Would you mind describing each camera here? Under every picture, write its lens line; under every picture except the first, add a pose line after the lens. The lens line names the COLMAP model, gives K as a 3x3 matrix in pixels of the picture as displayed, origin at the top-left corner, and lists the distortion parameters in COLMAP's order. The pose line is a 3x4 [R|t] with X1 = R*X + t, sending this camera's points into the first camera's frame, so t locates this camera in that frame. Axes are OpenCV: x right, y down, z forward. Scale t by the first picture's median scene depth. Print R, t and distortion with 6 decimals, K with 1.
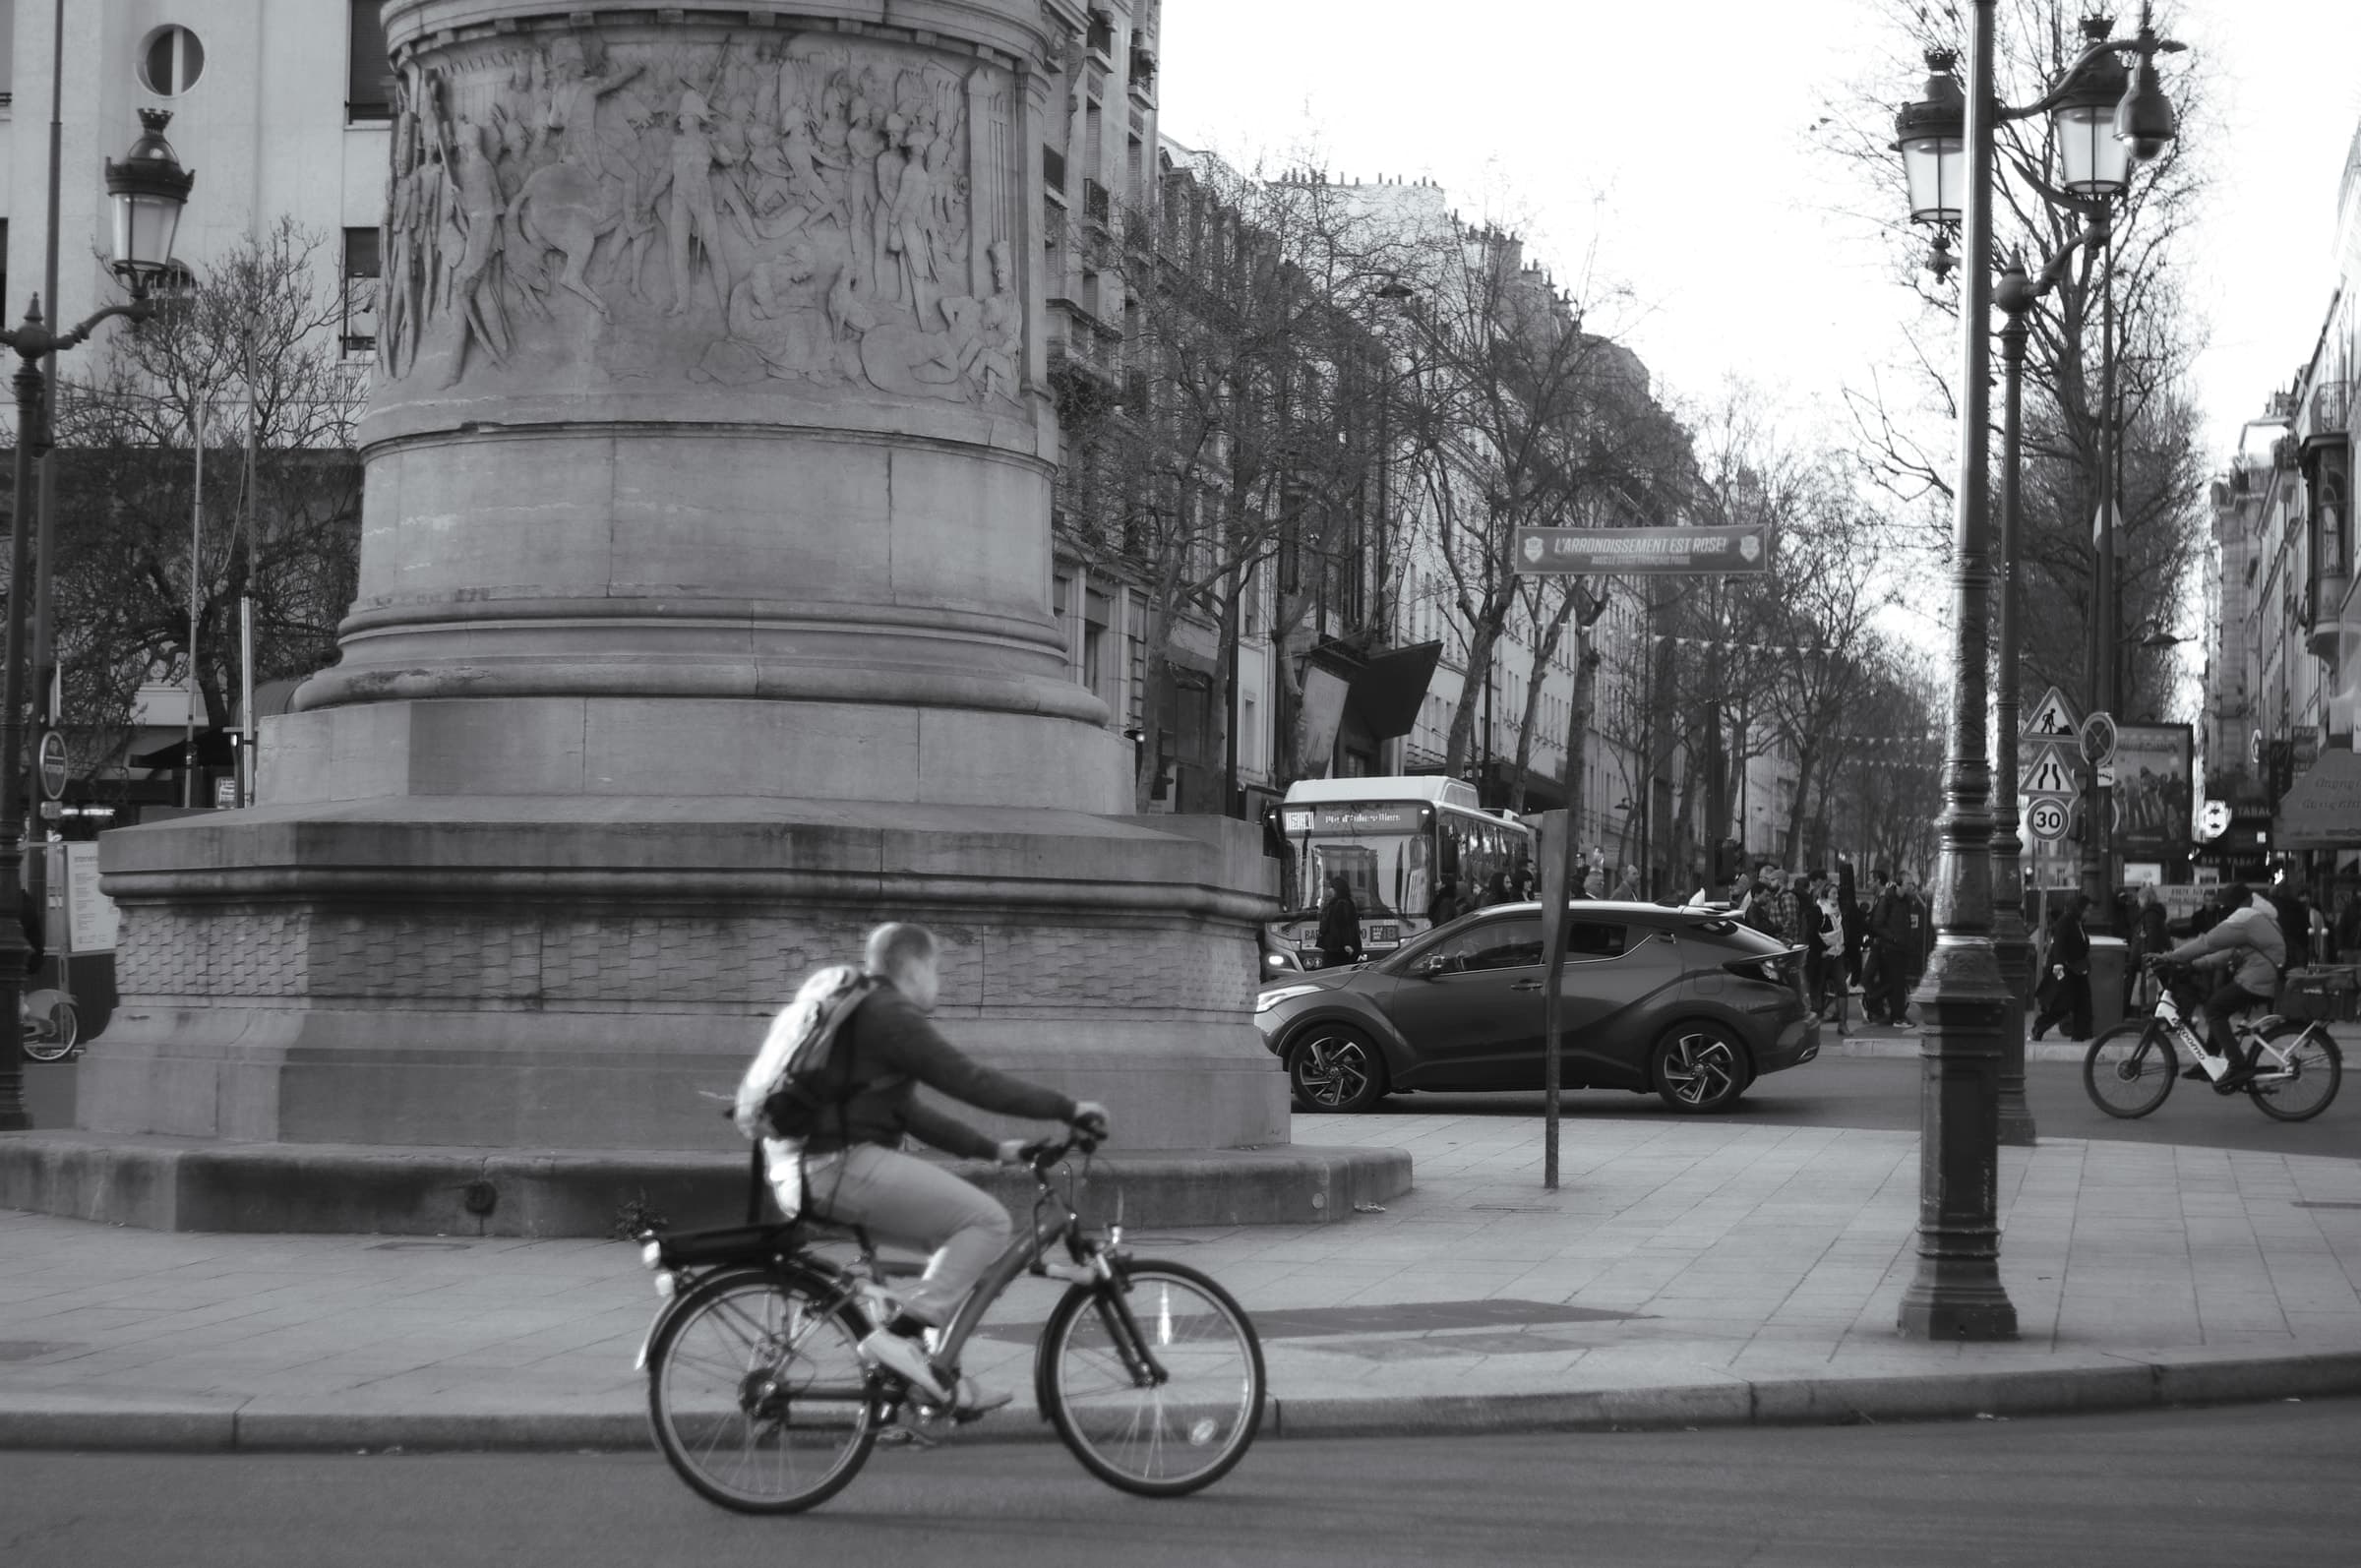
lens RADIAL K [[5467.9, 0, 1180.5], [0, 5467.9, 784.0], [0, 0, 1]] dist [-0.043101, 0.145263]
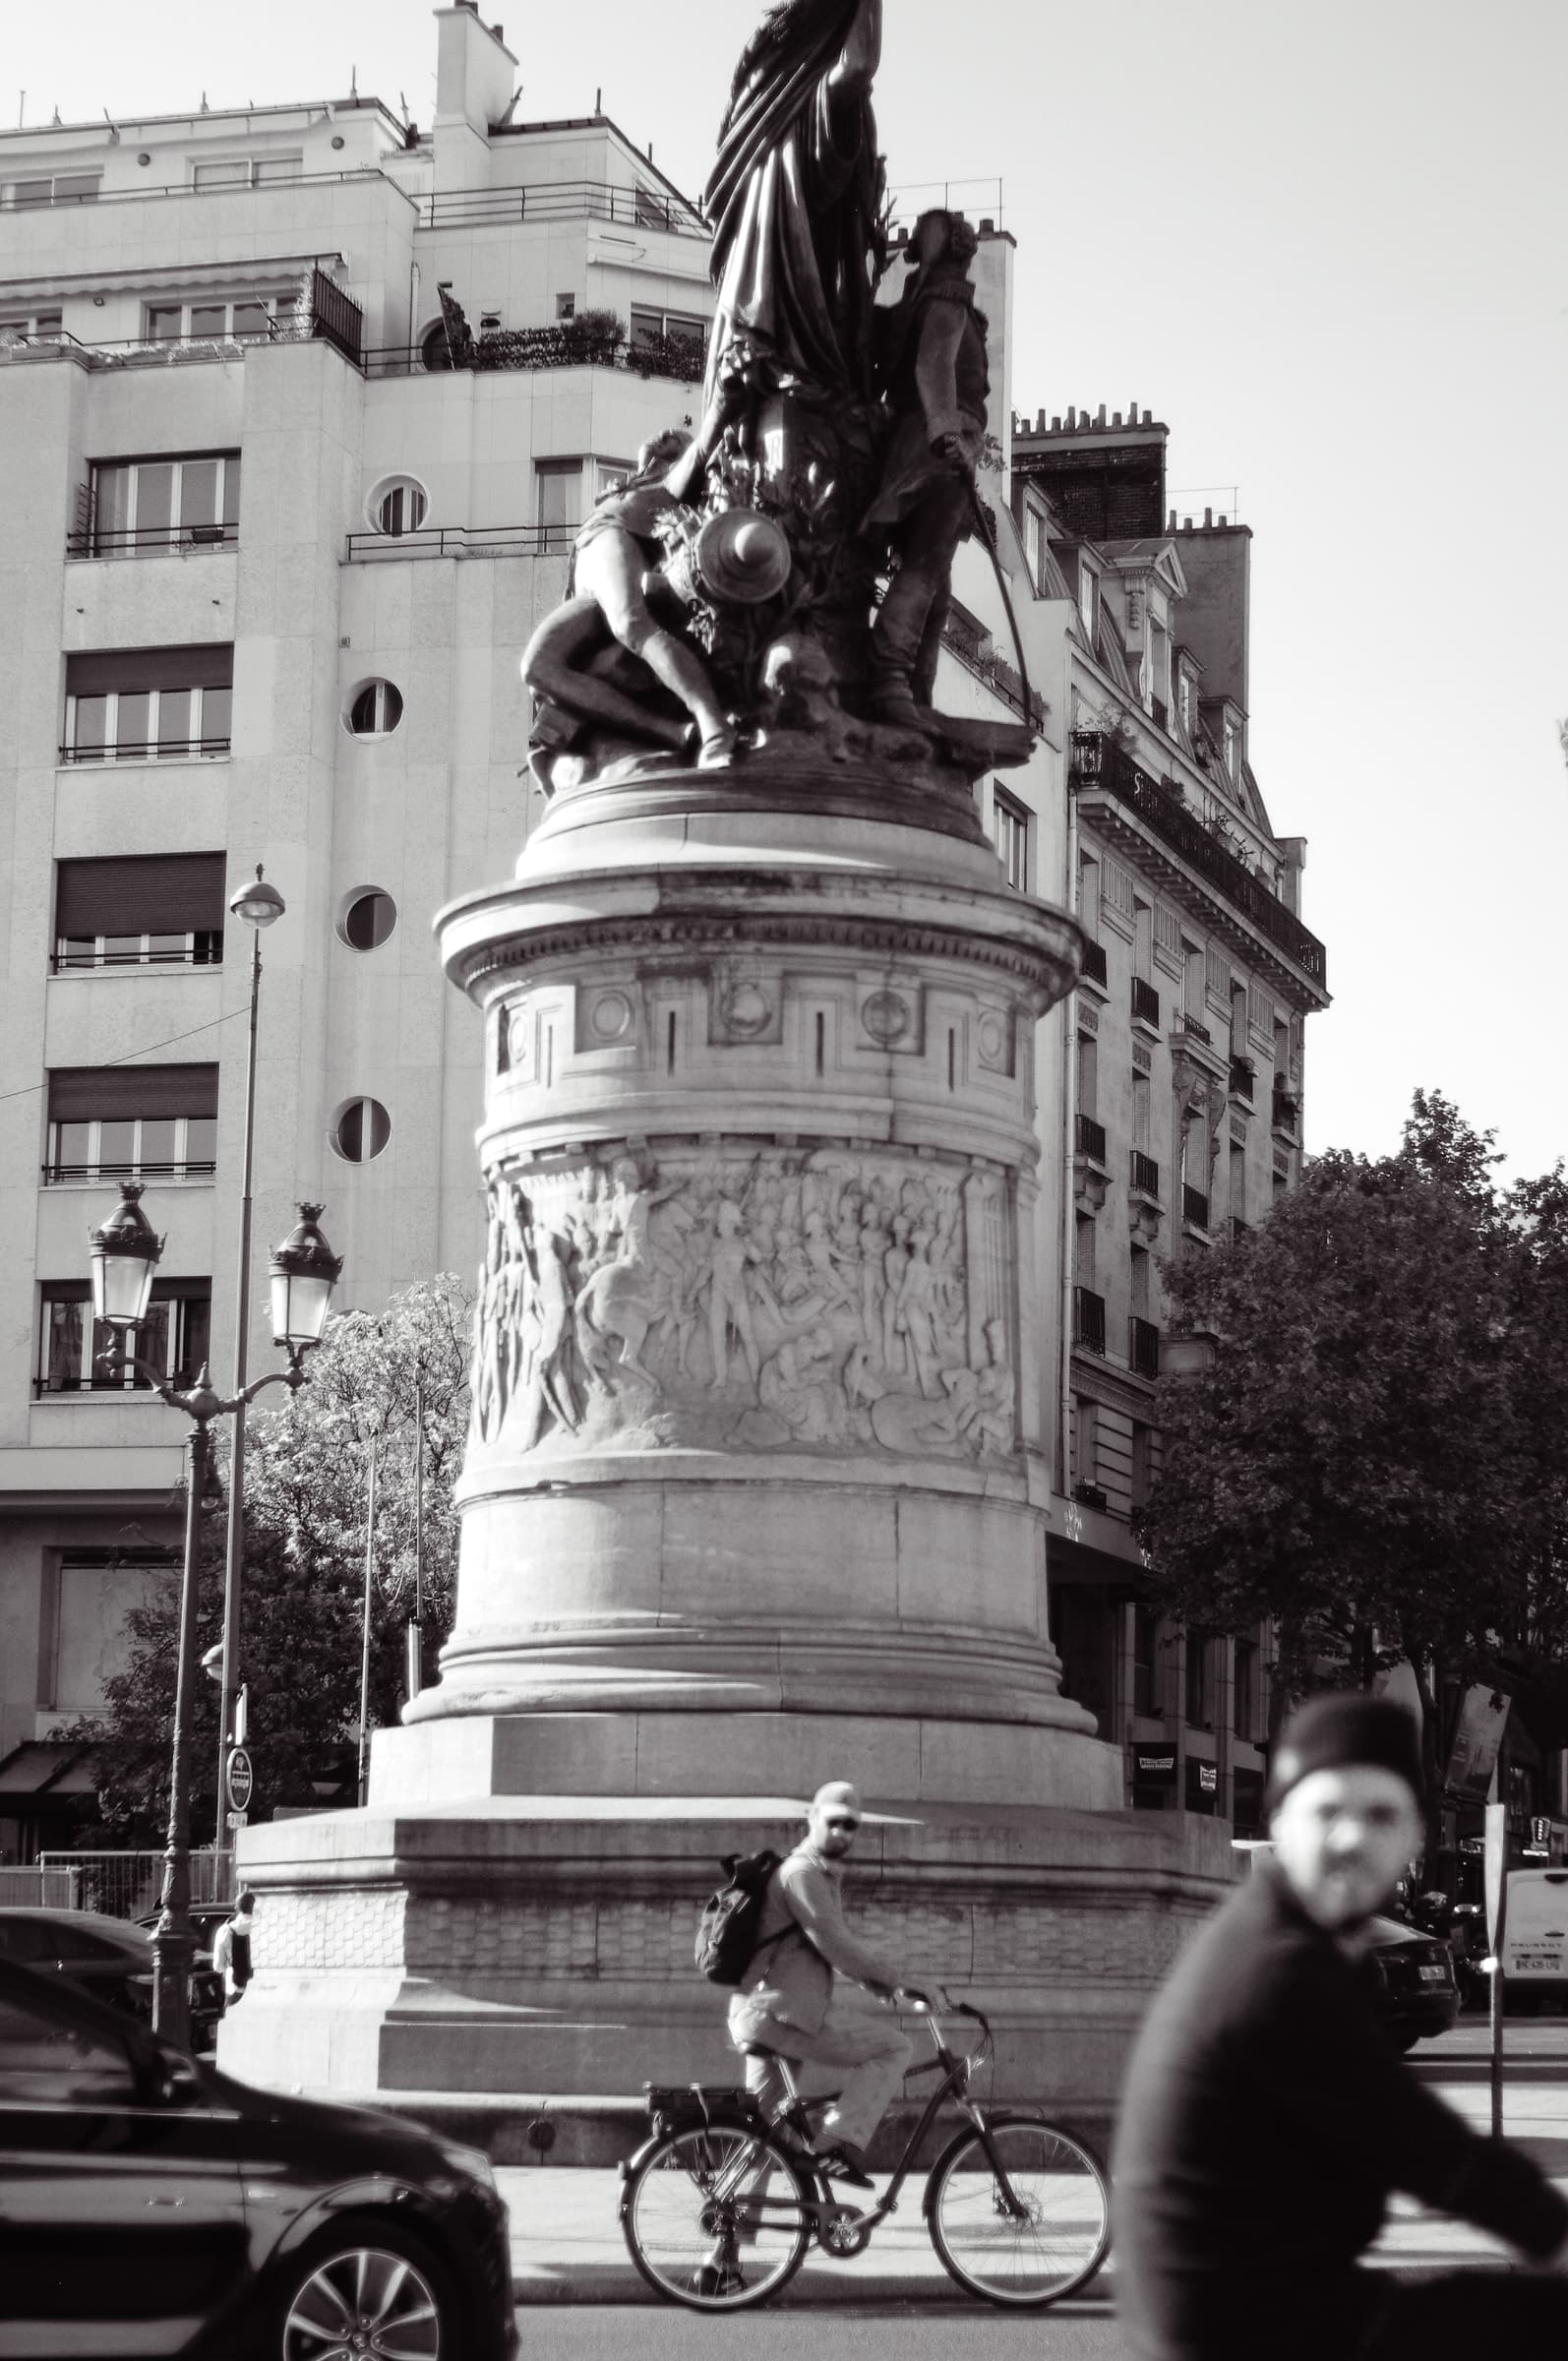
lens RADIAL K [[5467.9, 0, 784.0], [0, 5467.9, 1180.5], [0, 0, 1]] dist [-0.043101, 0.145263]
pose [[0.993503, -0.017683, -0.112422, 0.056370], [0.004871, 0.993556, -0.113235, 0.003729], [0.113700, 0.111952, 0.987188, -0.174868]]
